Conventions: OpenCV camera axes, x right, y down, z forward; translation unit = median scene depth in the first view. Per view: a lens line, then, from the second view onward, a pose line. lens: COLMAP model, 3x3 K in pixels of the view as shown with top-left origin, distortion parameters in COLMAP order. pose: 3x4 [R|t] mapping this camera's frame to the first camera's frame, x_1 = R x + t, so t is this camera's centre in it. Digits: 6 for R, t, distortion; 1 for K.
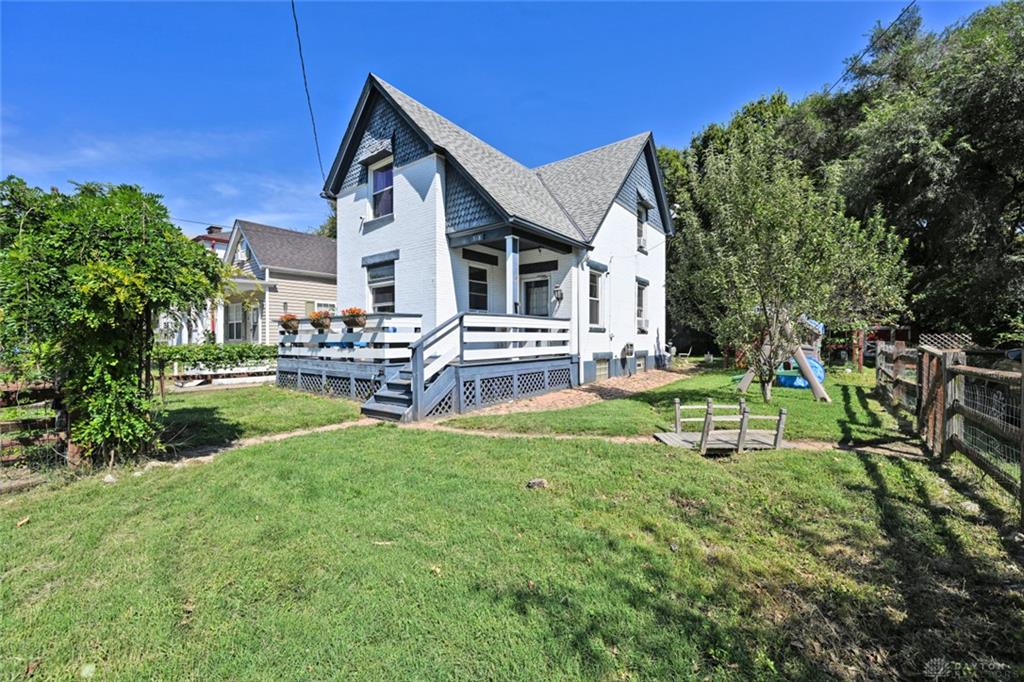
lens RADIAL K [[403.1, 0, 516.0], [0, 403.1, 336.6], [0, 0, 1]] dist [-0.002278, 0.000831]
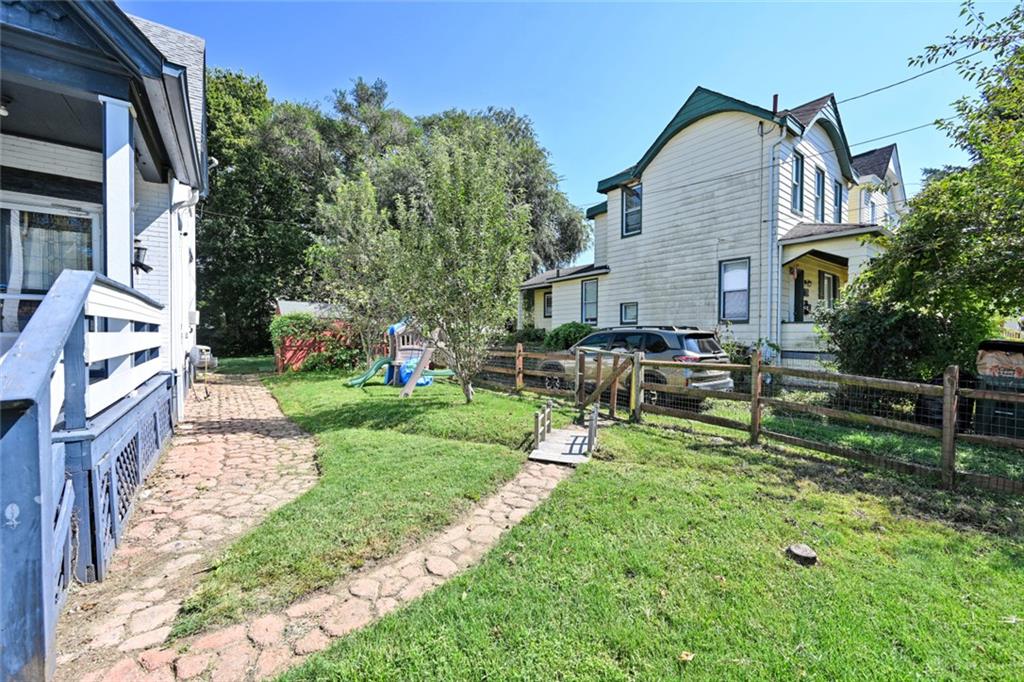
lens RADIAL K [[403.1, 0, 510.4], [0, 403.1, 343.1], [0, 0, 1]] dist [-0.002278, 0.000831]
pose [[0.280796, -0.012161, 0.959691, -0.247889], [-0.009927, 0.999829, 0.015574, -0.010168], [-0.959716, -0.013900, 0.280627, 0.399441]]
